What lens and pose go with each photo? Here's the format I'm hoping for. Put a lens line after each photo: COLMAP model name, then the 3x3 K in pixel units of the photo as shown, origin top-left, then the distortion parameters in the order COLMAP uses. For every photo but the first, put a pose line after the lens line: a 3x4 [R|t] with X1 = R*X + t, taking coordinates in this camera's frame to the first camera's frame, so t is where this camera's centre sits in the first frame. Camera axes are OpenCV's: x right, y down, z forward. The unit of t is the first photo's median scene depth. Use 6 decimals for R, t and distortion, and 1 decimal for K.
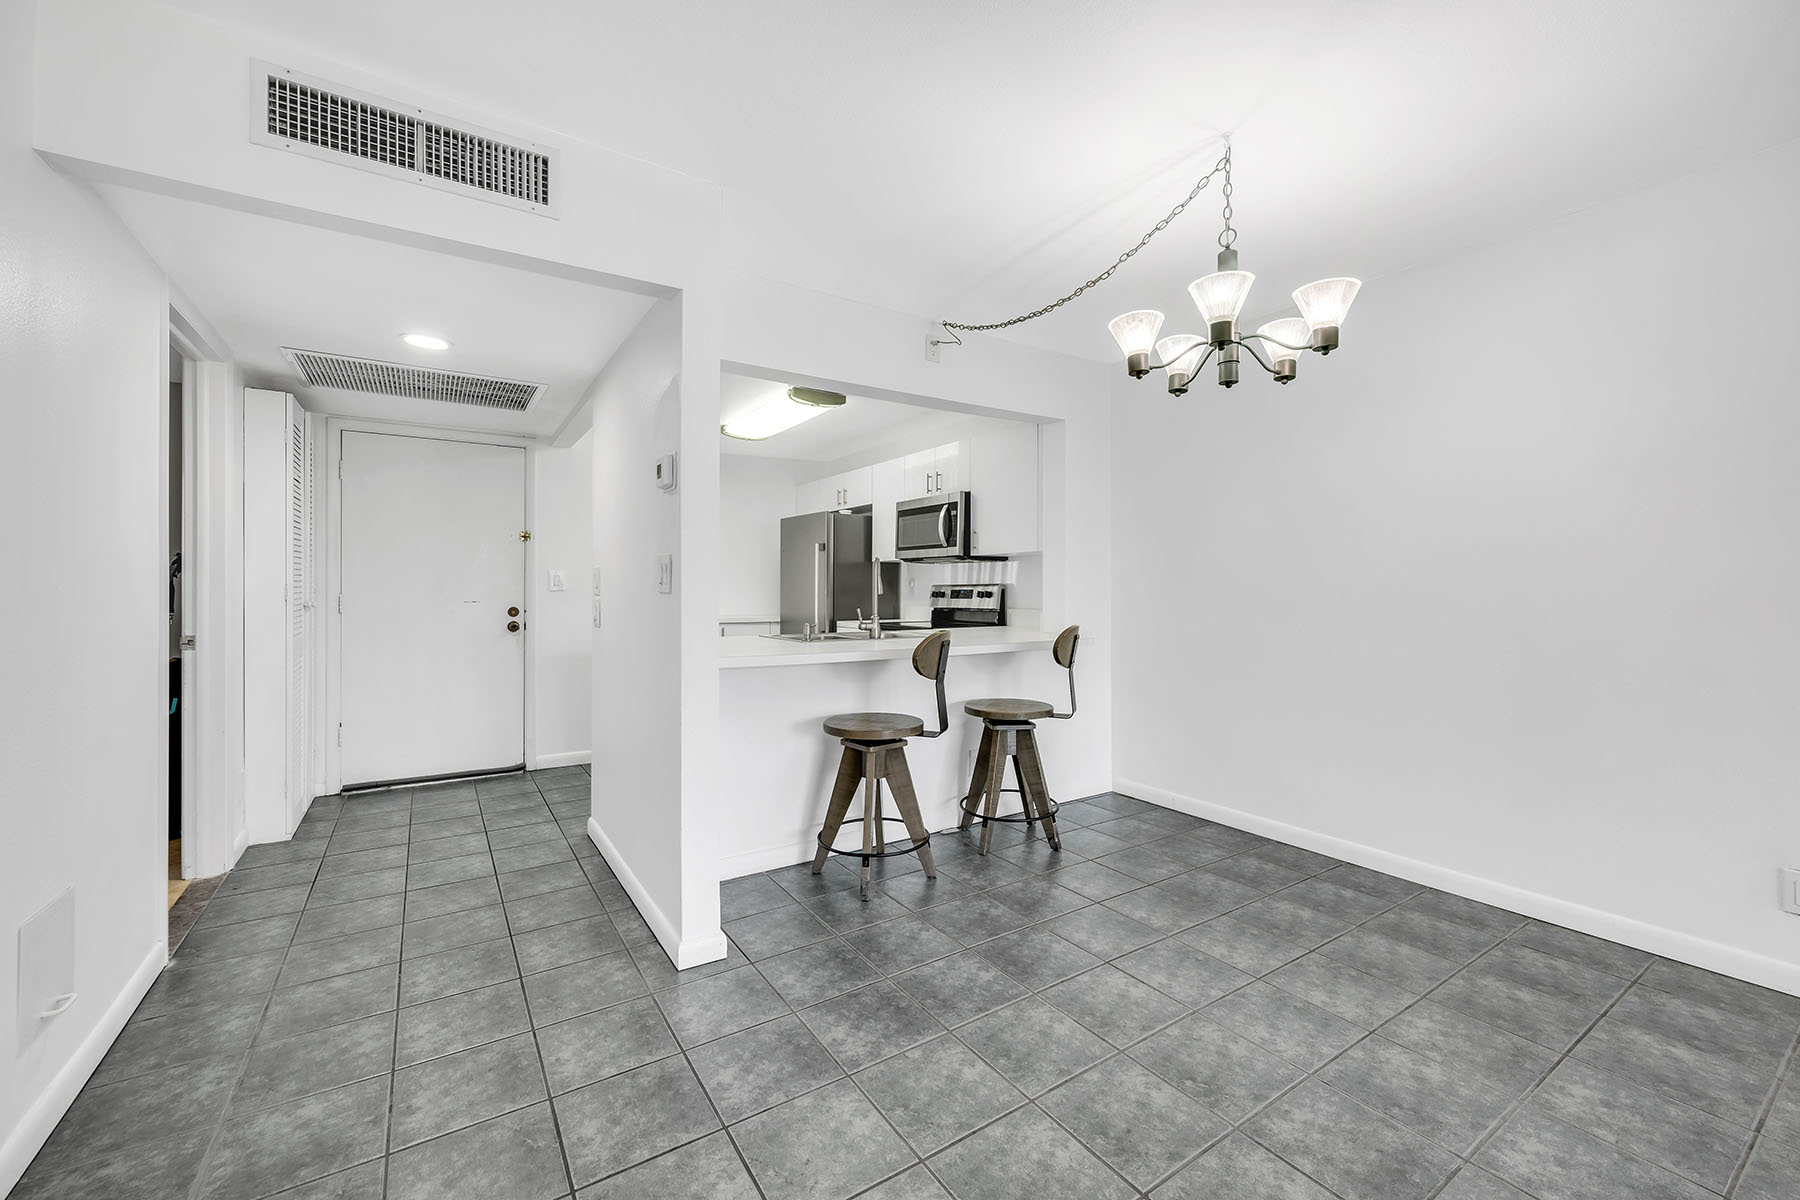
lens RADIAL K [[714.9, 0, 892.0], [0, 714.9, 570.9], [0, 0, 1]] dist [0.001148, -0.001308]
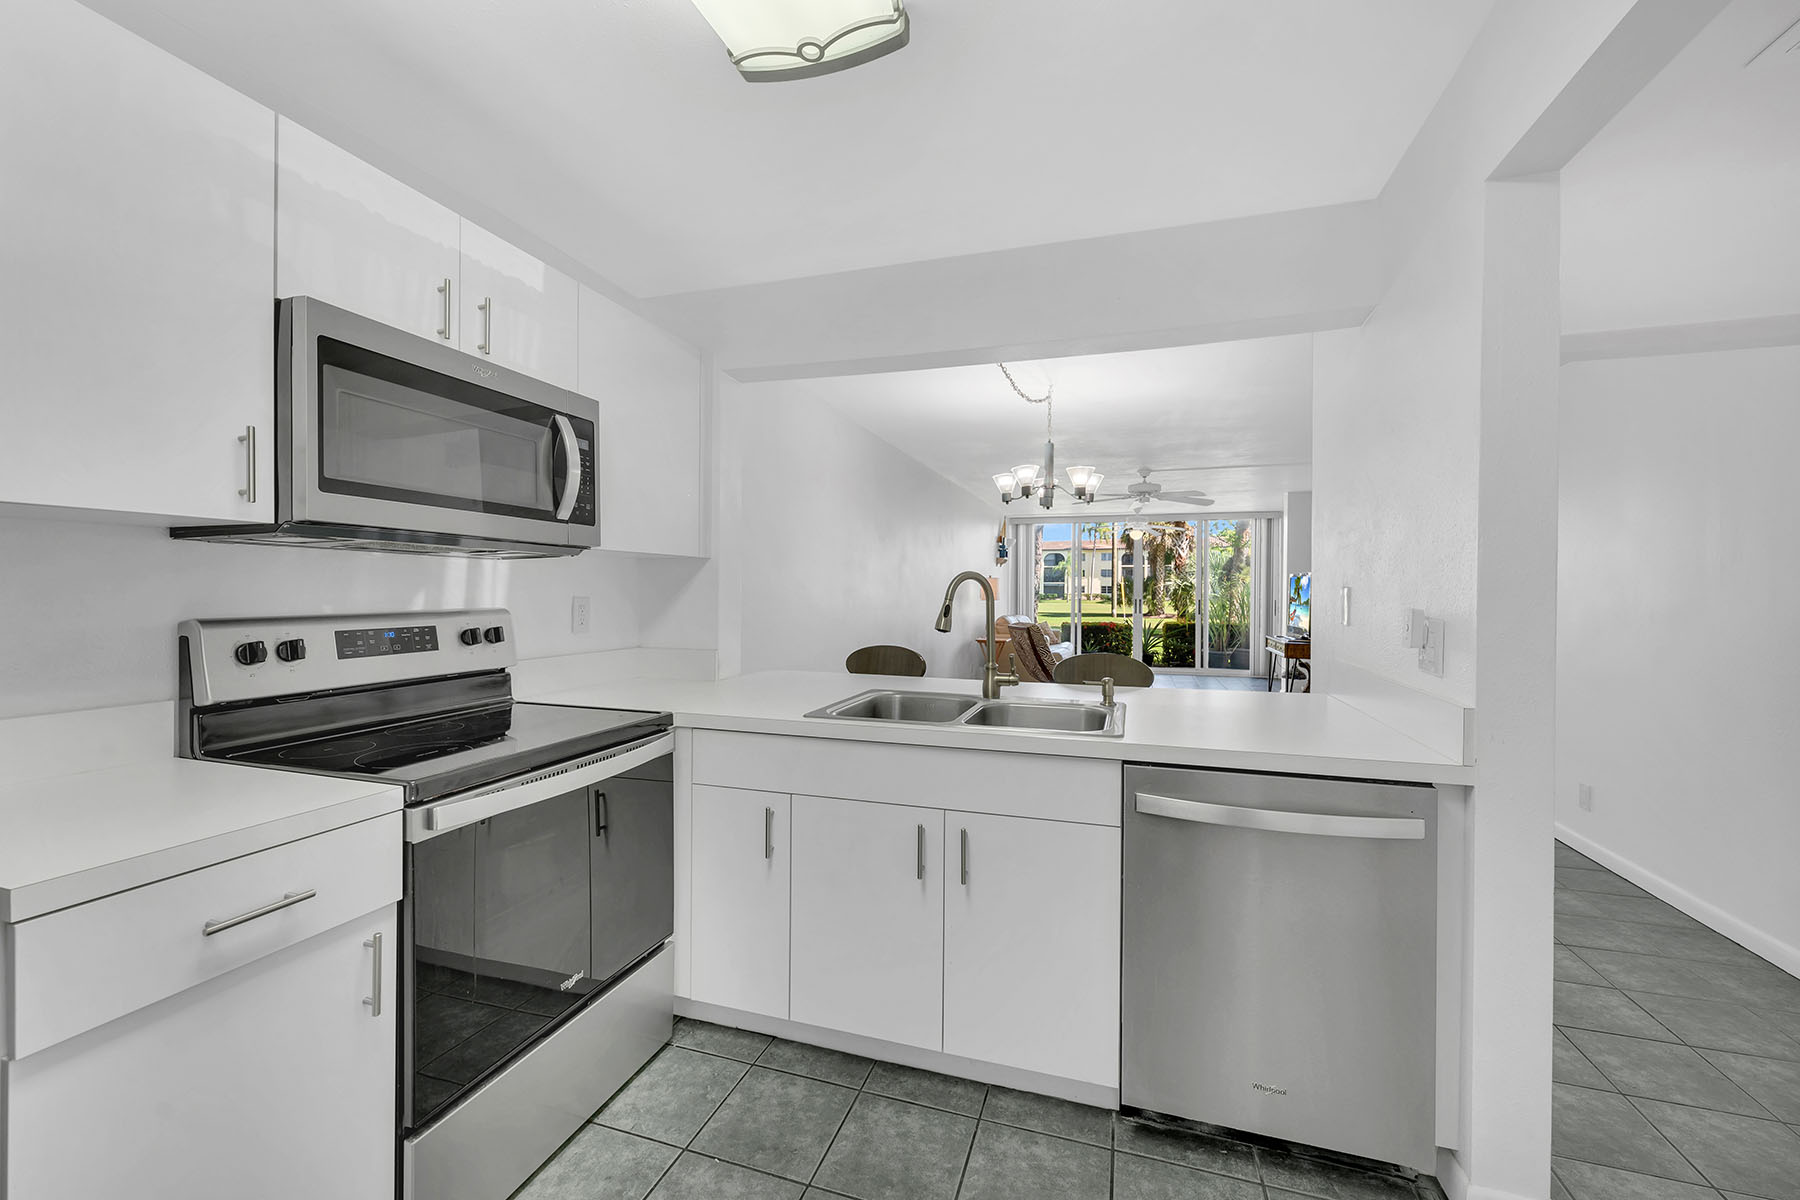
lens RADIAL K [[717.6, 0, 890.7], [0, 717.6, 598.0], [0, 0, 1]] dist [0.001896, -0.001624]
pose [[-0.625635, -0.012228, 0.780020, -0.362375], [-0.027883, 0.999589, -0.006694, 0.007145], [-0.779618, -0.025937, -0.625718, 1.133188]]
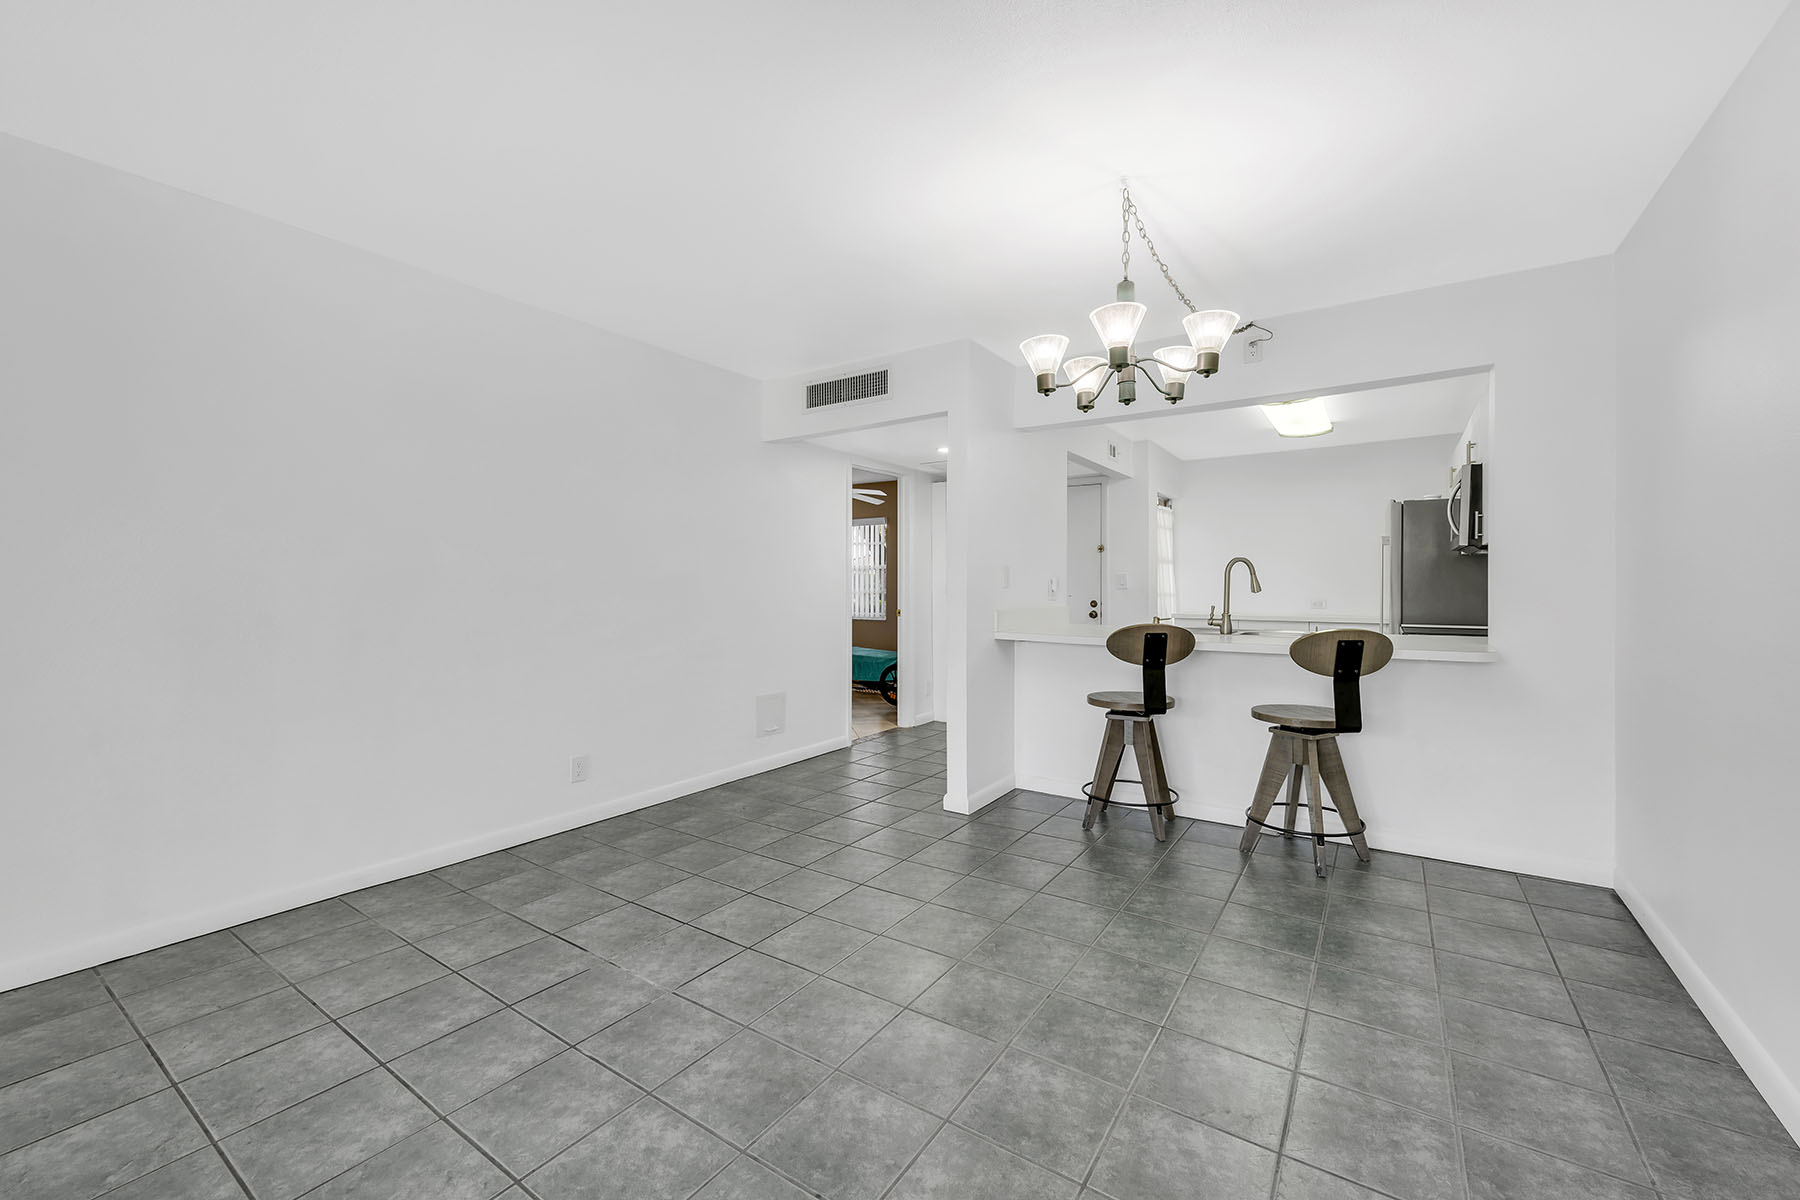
lens RADIAL K [[717.6, 0, 900.3], [0, 717.6, 588.4], [0, 0, 1]] dist [0.001896, -0.001624]
pose [[0.396302, 0.002643, -0.918117, 0.581052], [0.023591, 0.999636, 0.013060, 0.000307], [0.917817, -0.026835, 0.396095, 0.107559]]
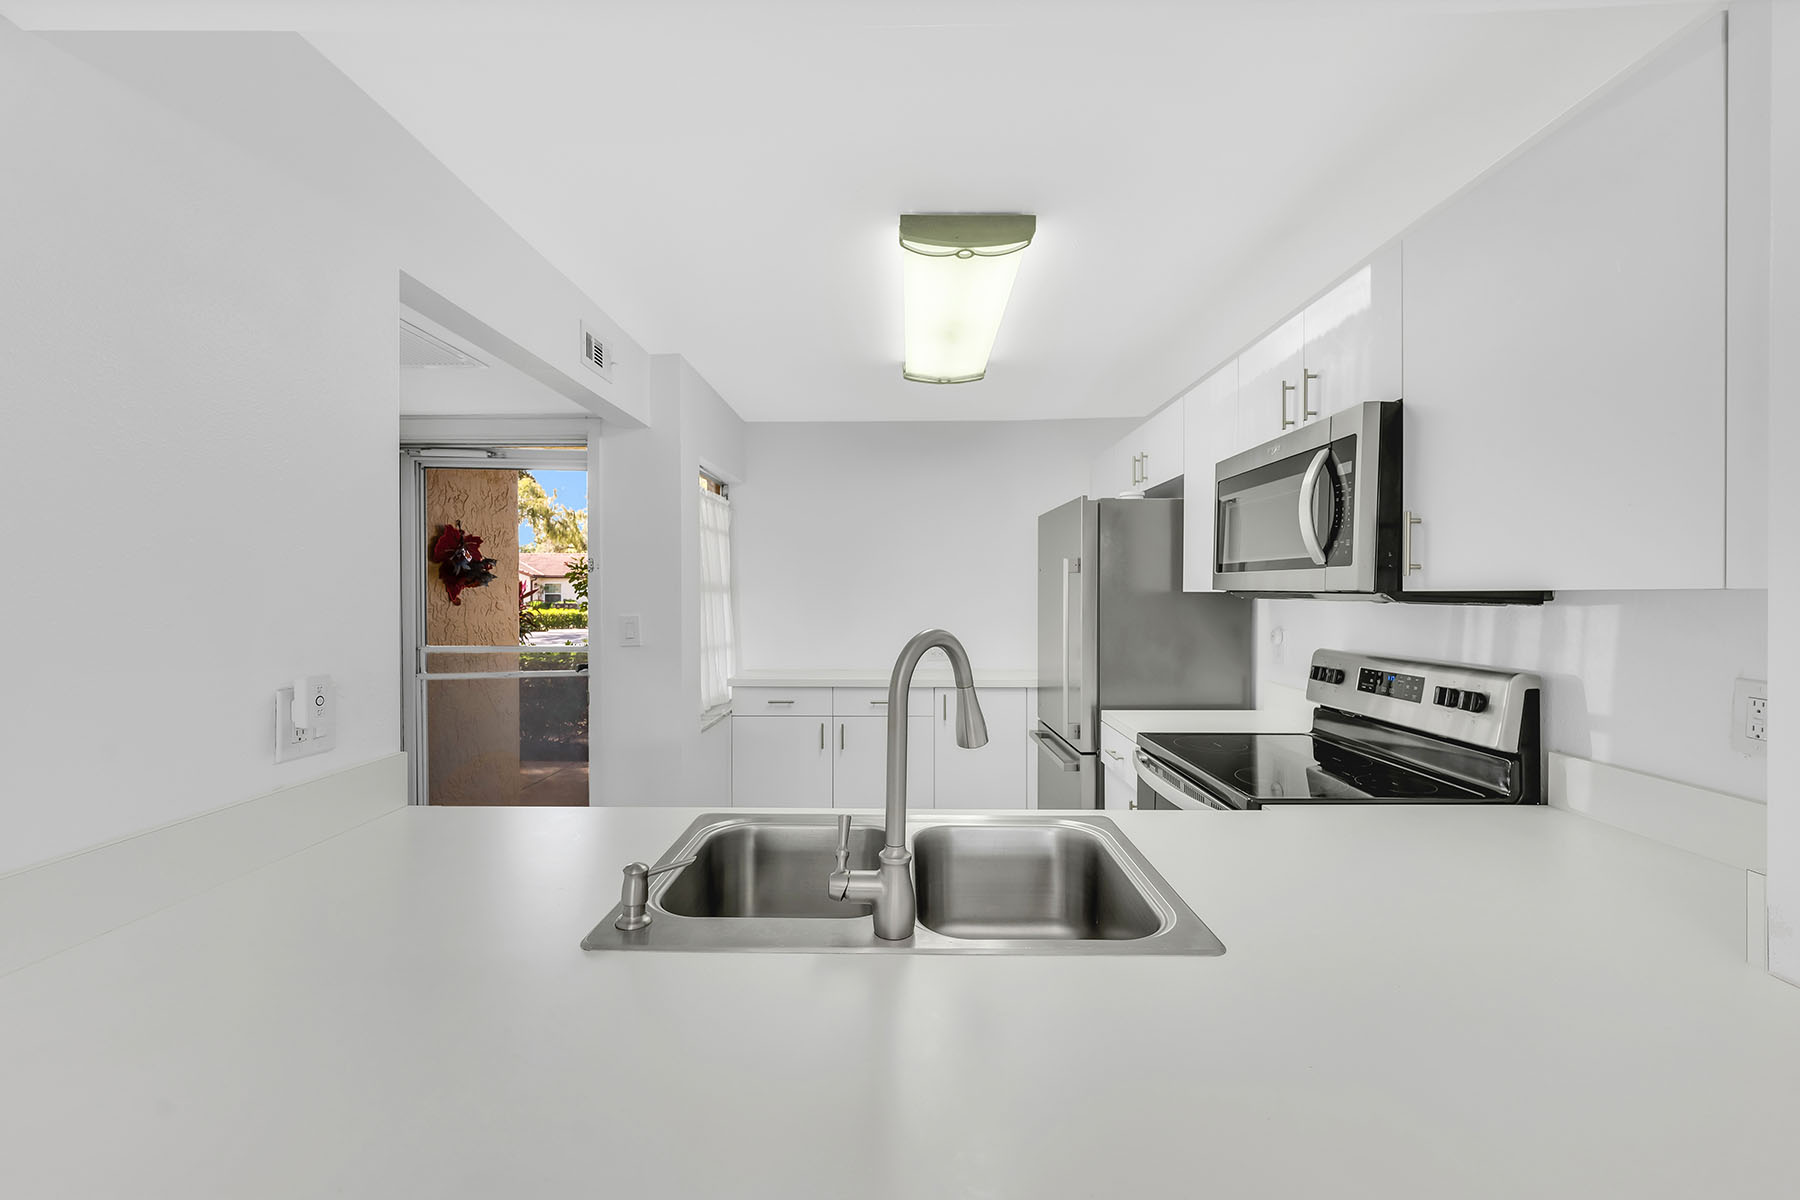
lens RADIAL K [[717.6, 0, 897.9], [0, 717.6, 587.8], [0, 0, 1]] dist [0.001896, -0.001624]
pose [[0.835058, -0.006072, -0.550128, 0.098470], [0.017396, 0.999731, 0.015371, -0.032516], [0.549887, -0.022406, 0.834939, 0.593150]]
